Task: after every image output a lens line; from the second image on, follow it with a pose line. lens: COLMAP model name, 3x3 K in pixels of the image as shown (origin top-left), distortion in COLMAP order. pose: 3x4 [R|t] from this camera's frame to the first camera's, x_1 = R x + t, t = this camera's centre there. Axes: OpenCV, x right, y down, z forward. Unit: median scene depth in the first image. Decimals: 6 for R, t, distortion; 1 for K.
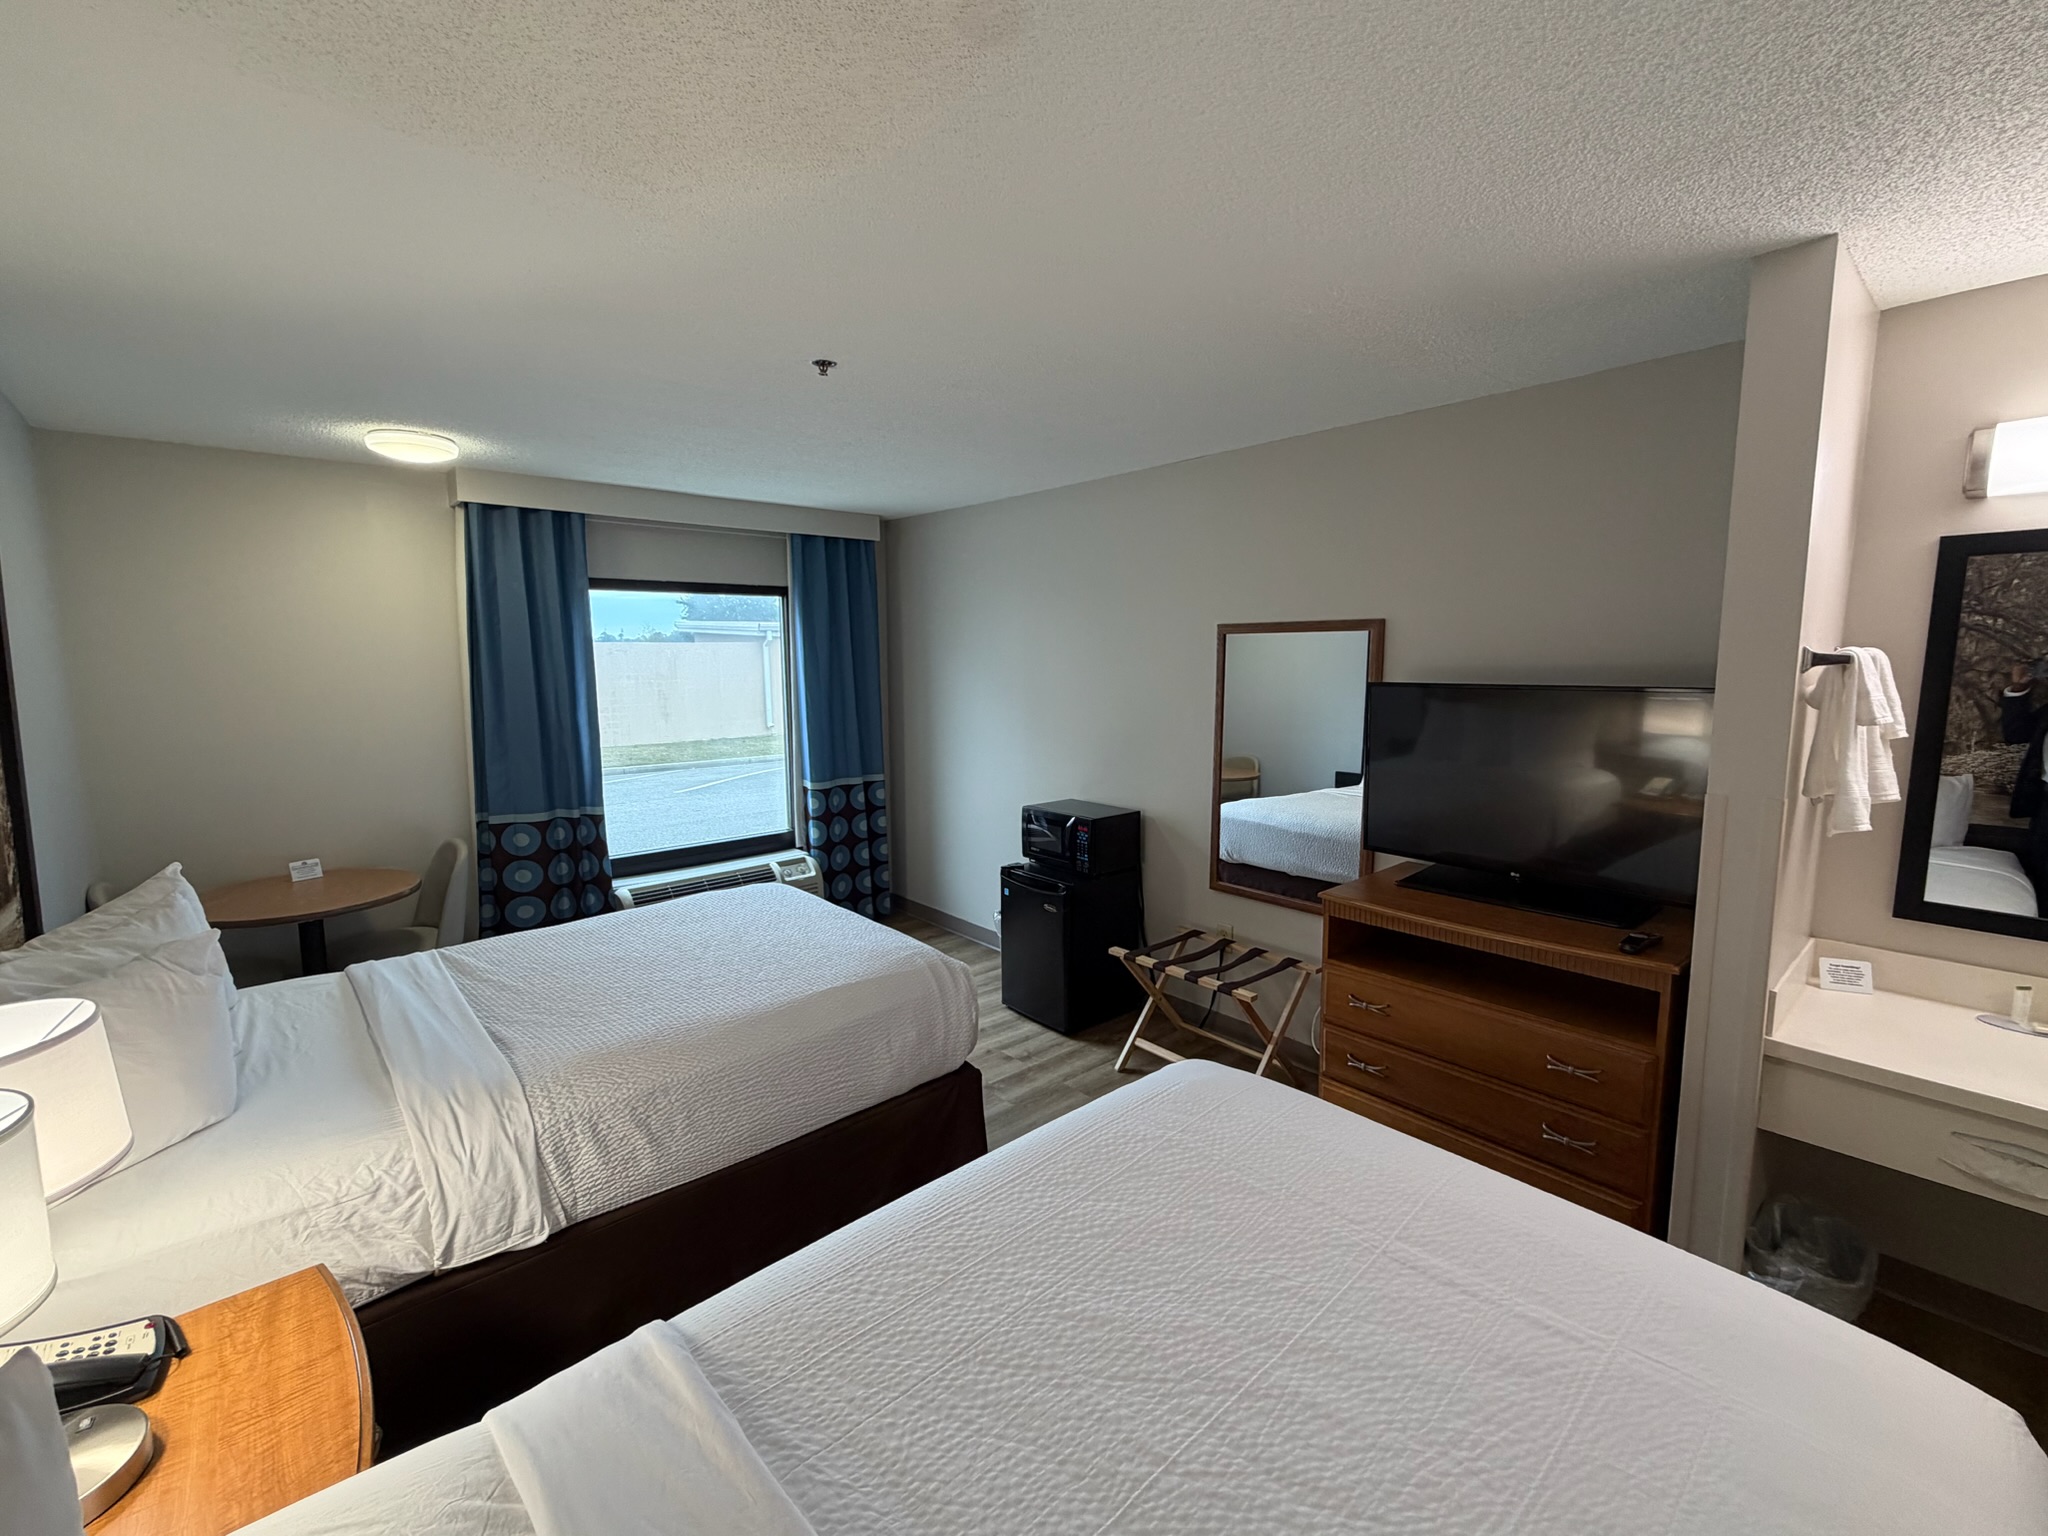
lens RADIAL K [[877.5, 0, 1024.0], [0, 877.5, 768.0], [0, 0, 1]] dist [0.014028, -0.000373]
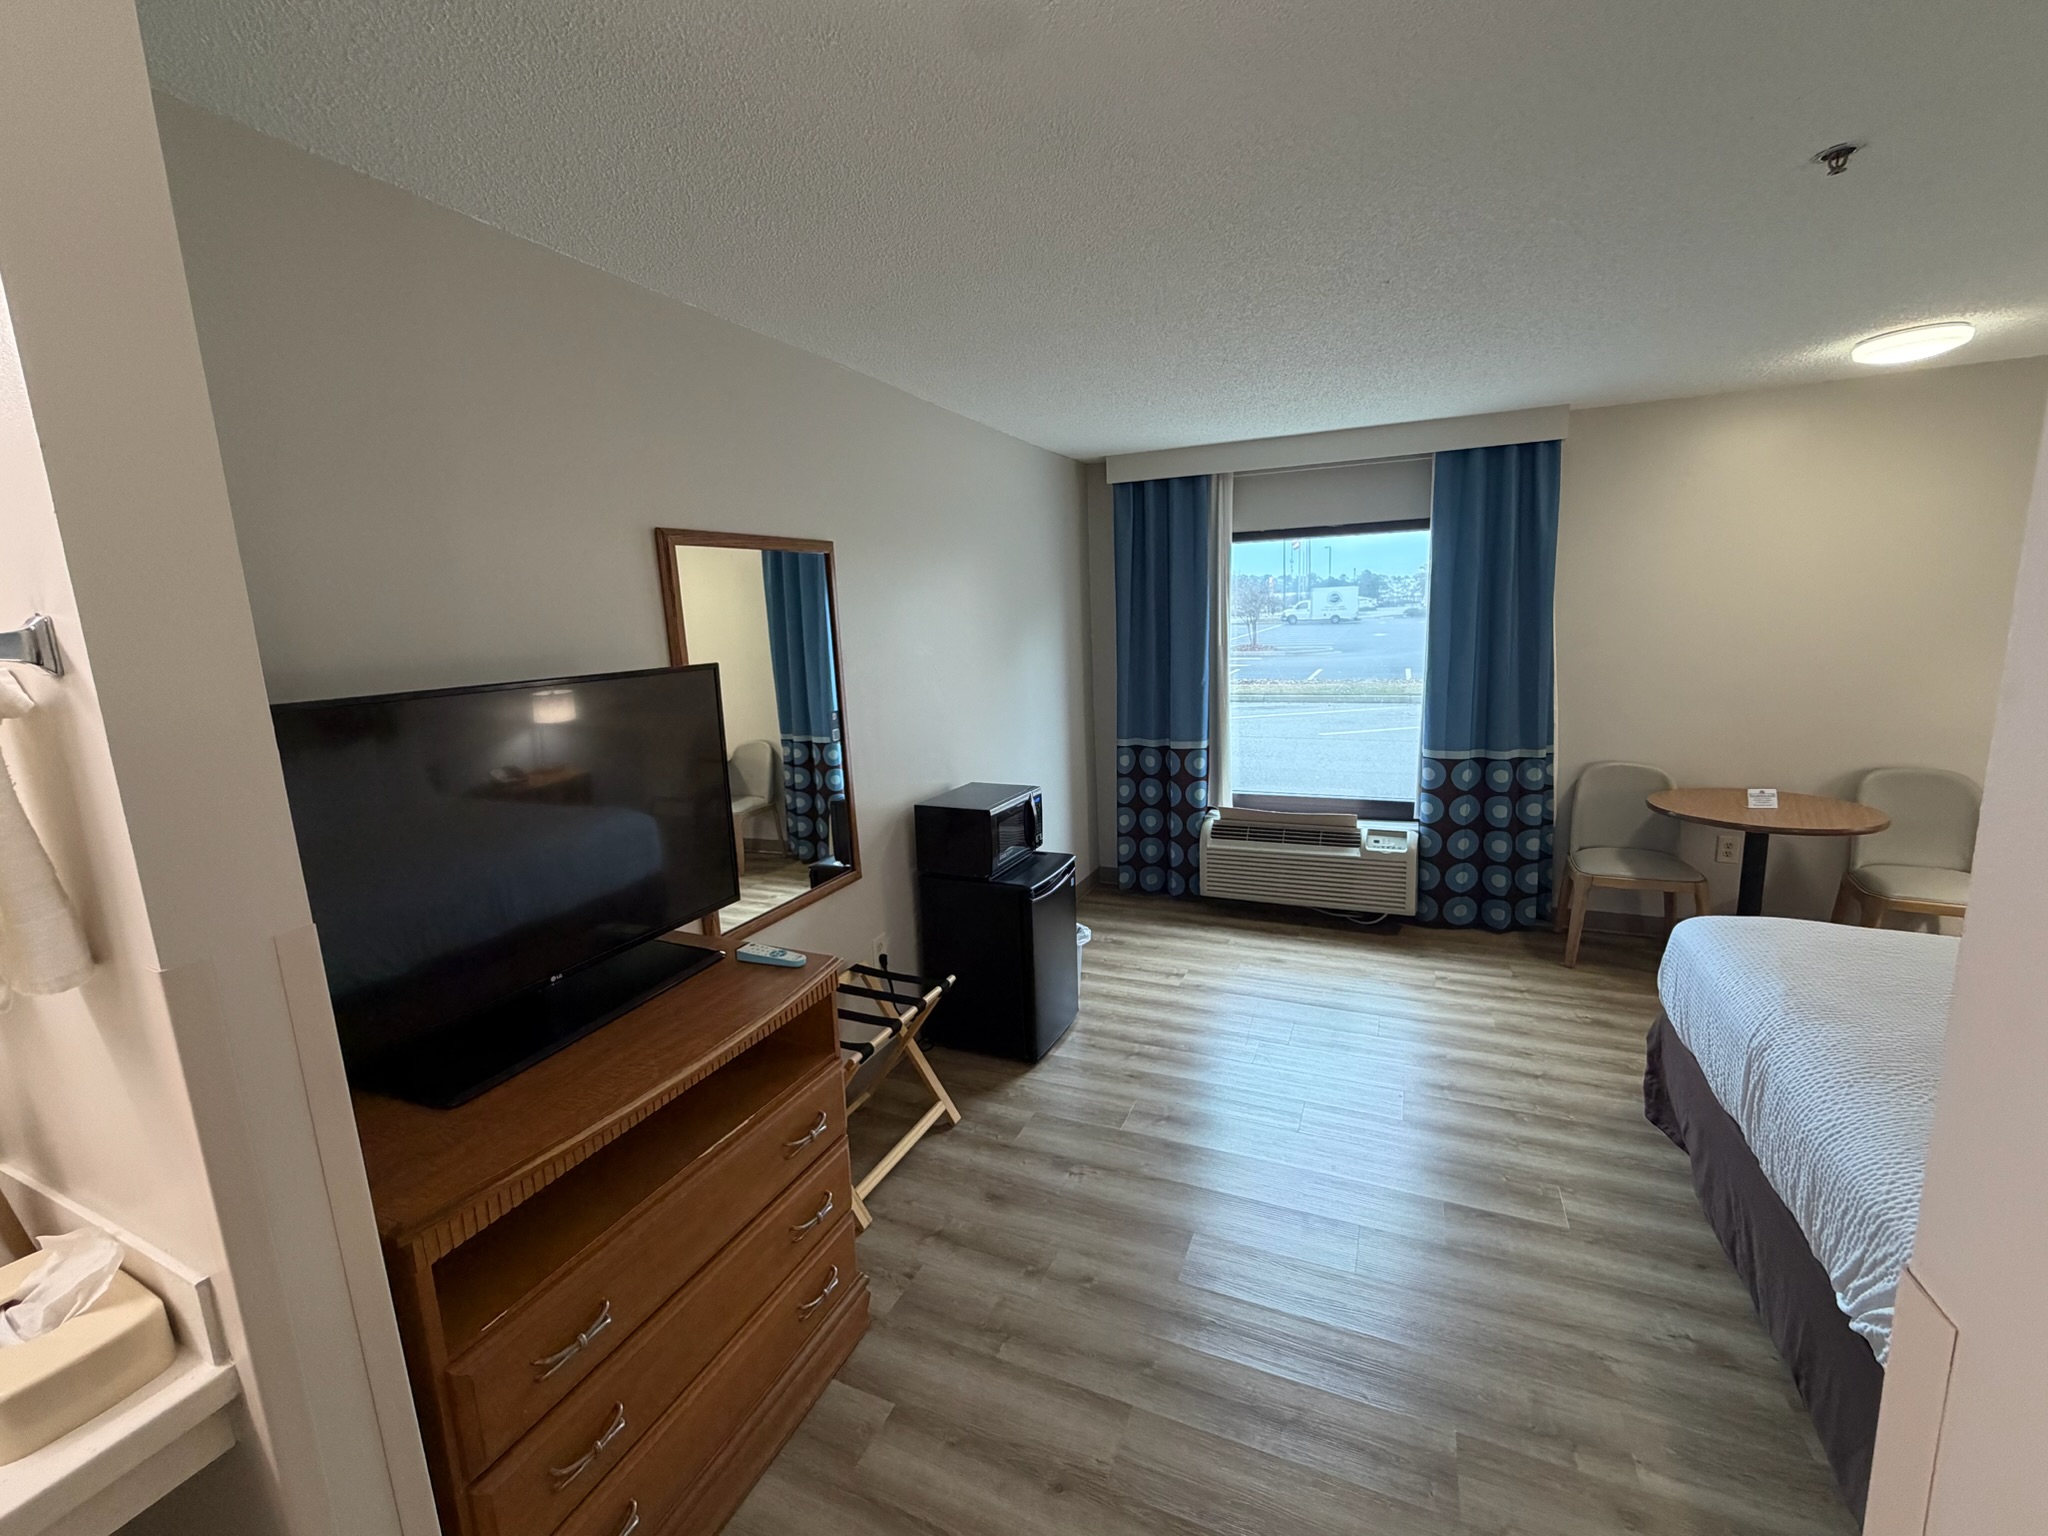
lens RADIAL K [[856.3, 0, 1024.0], [0, 856.3, 768.0], [0, 0, 1]] dist [0.000128, 0.000174]
pose [[0.416942, 0.158495, -0.895007, 0.347126], [-0.087854, 0.987096, 0.133876, -0.042333], [0.904677, 0.022811, 0.425487, 0.290625]]
